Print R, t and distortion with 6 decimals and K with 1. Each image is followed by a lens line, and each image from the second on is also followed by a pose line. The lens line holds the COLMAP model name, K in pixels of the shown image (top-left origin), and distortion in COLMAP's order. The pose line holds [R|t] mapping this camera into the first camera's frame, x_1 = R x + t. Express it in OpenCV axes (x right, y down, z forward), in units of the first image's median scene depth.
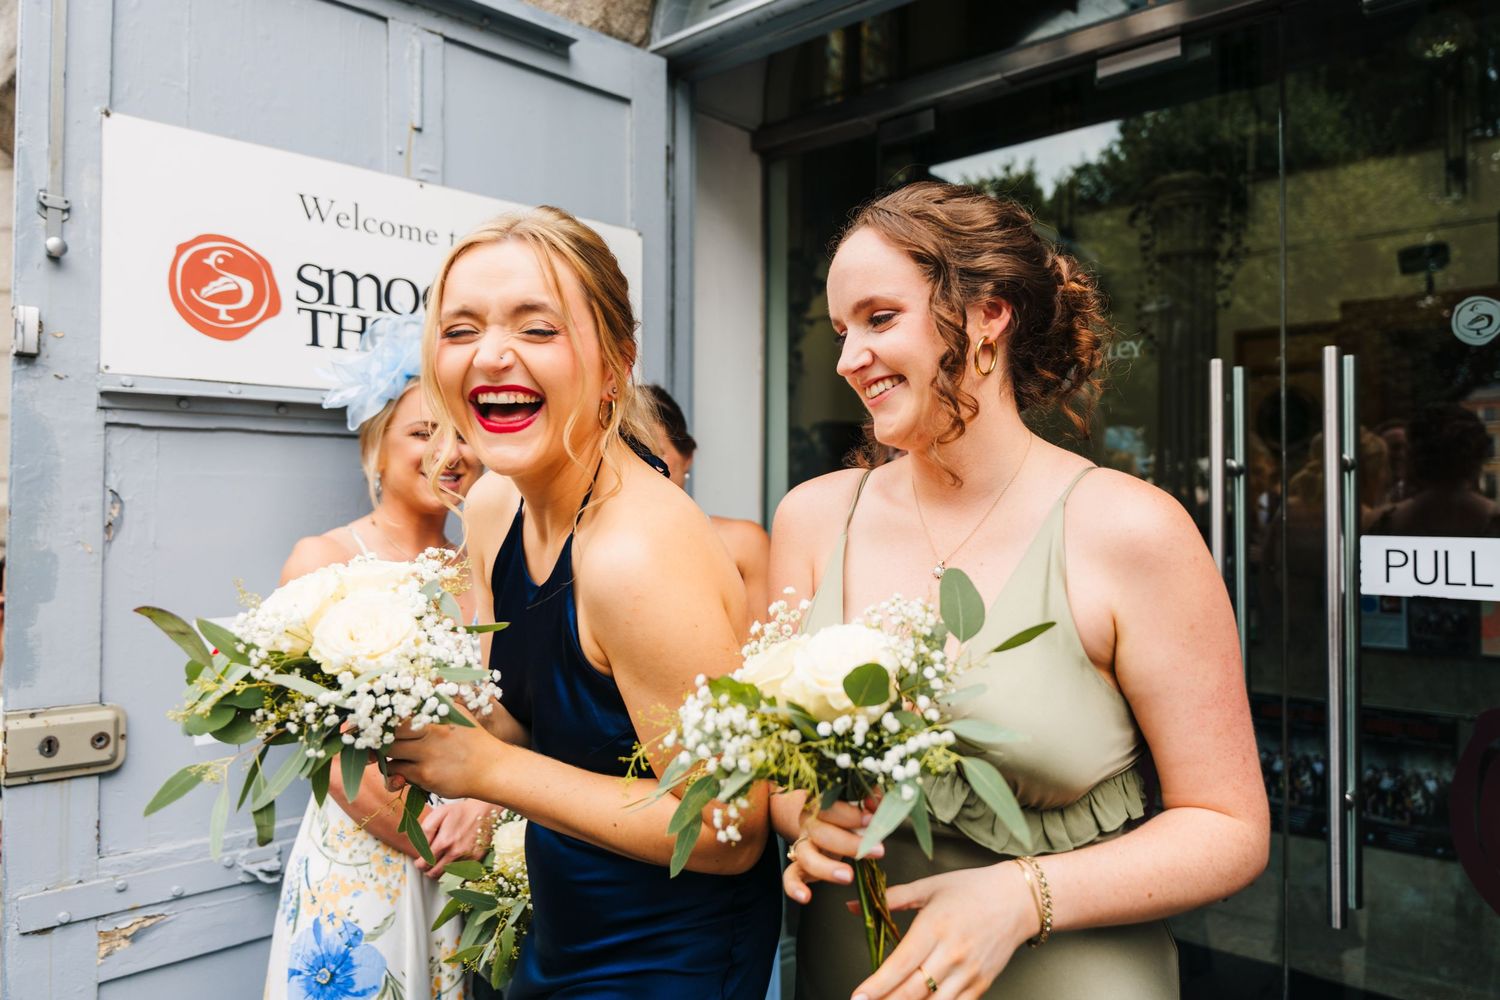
lens RADIAL K [[1103.0, 0, 804.2], [0, 1103.0, 474.8], [0, 0, 1]] dist [0.006203, -0.016309]
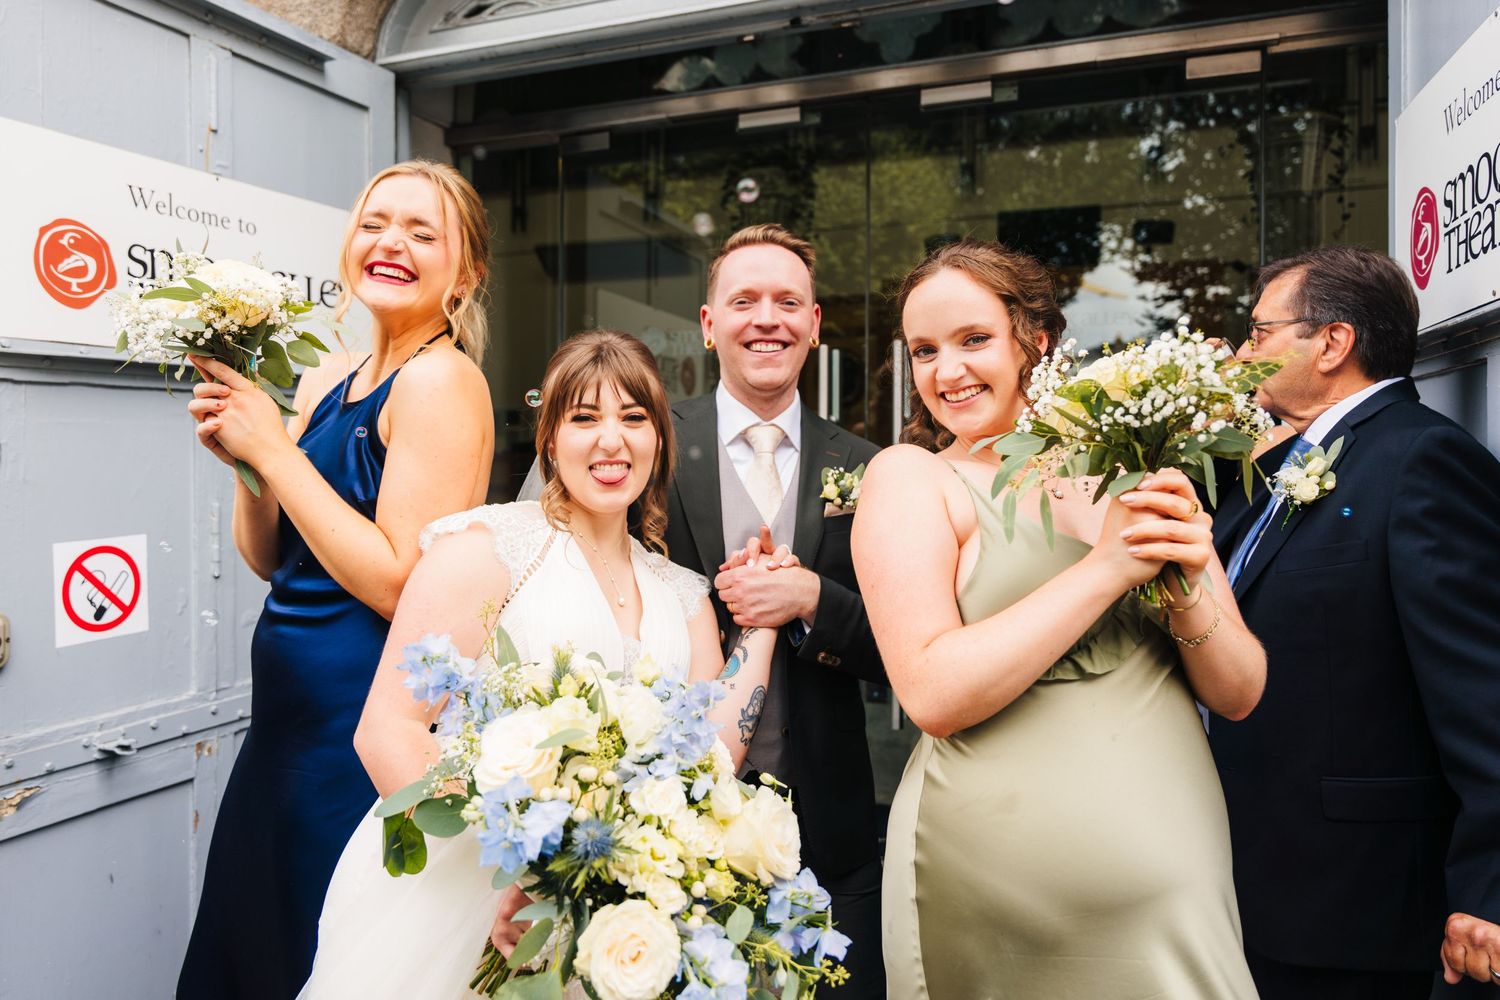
lens RADIAL K [[1103.0, 0, 720.2], [0, 1103.0, 459.9], [0, 0, 1]] dist [0.006203, -0.016309]
pose [[0.944740, -0.006359, 0.327759, -0.225967], [-0.005157, 0.999400, 0.034254, -0.002672], [-0.327780, -0.034051, 0.944140, -0.309818]]
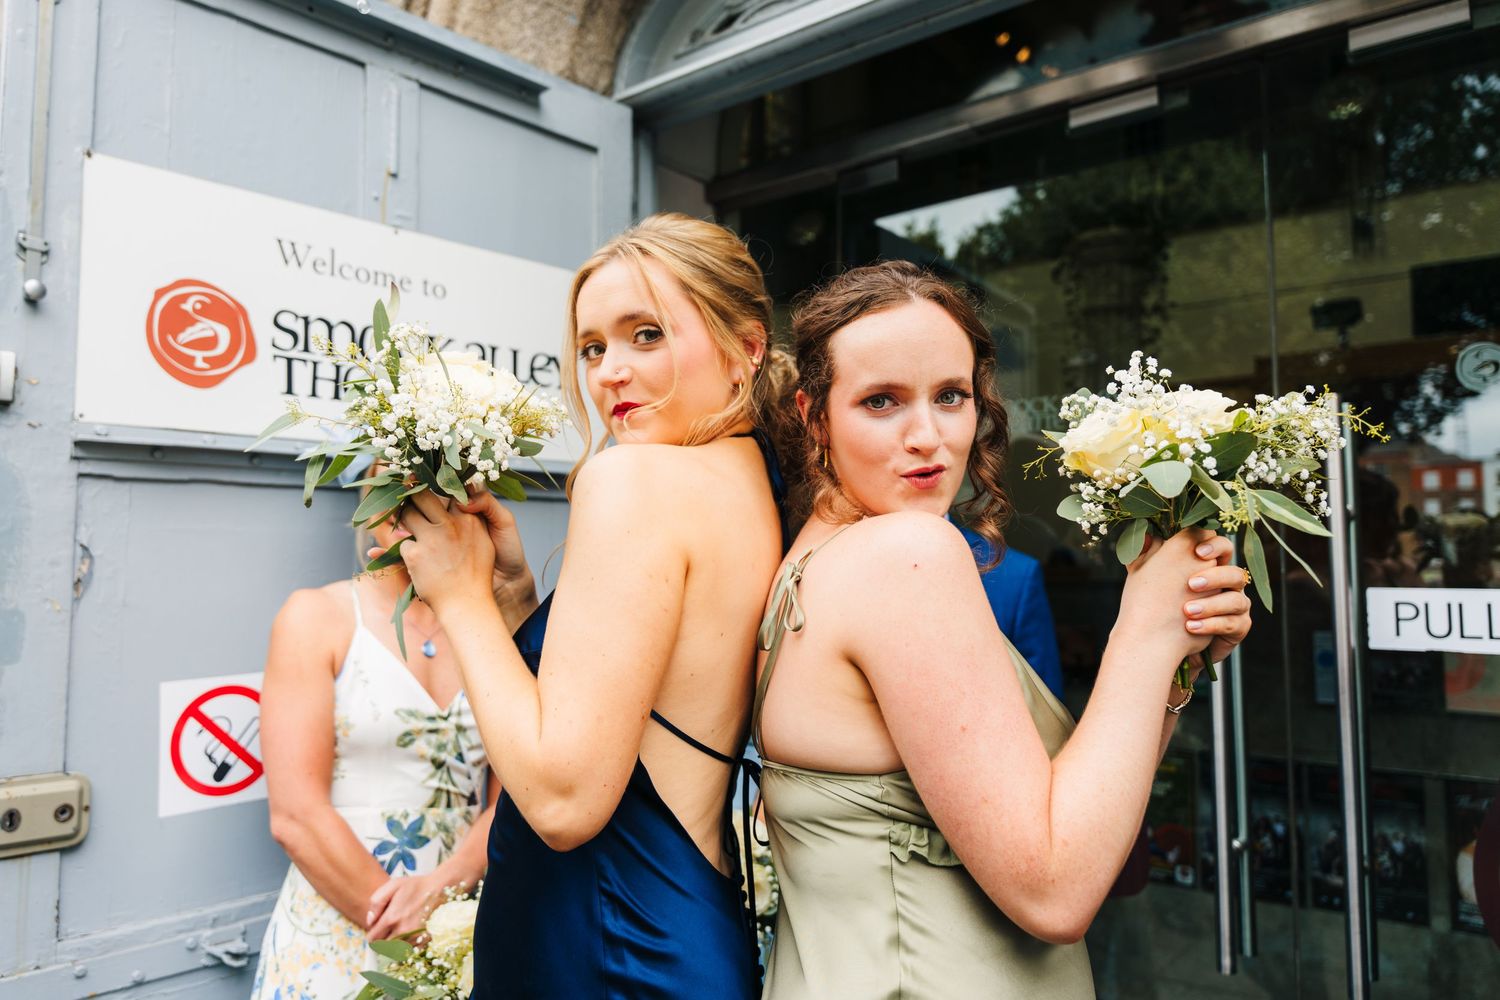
lens RADIAL K [[1103.0, 0, 716.4], [0, 1103.0, 468.5], [0, 0, 1]] dist [0.006203, -0.016309]
pose [[0.999868, -0.002244, 0.016081, -0.079679], [0.003159, 0.998364, -0.057089, 0.003684], [-0.015926, 0.057132, 0.998240, 0.033184]]
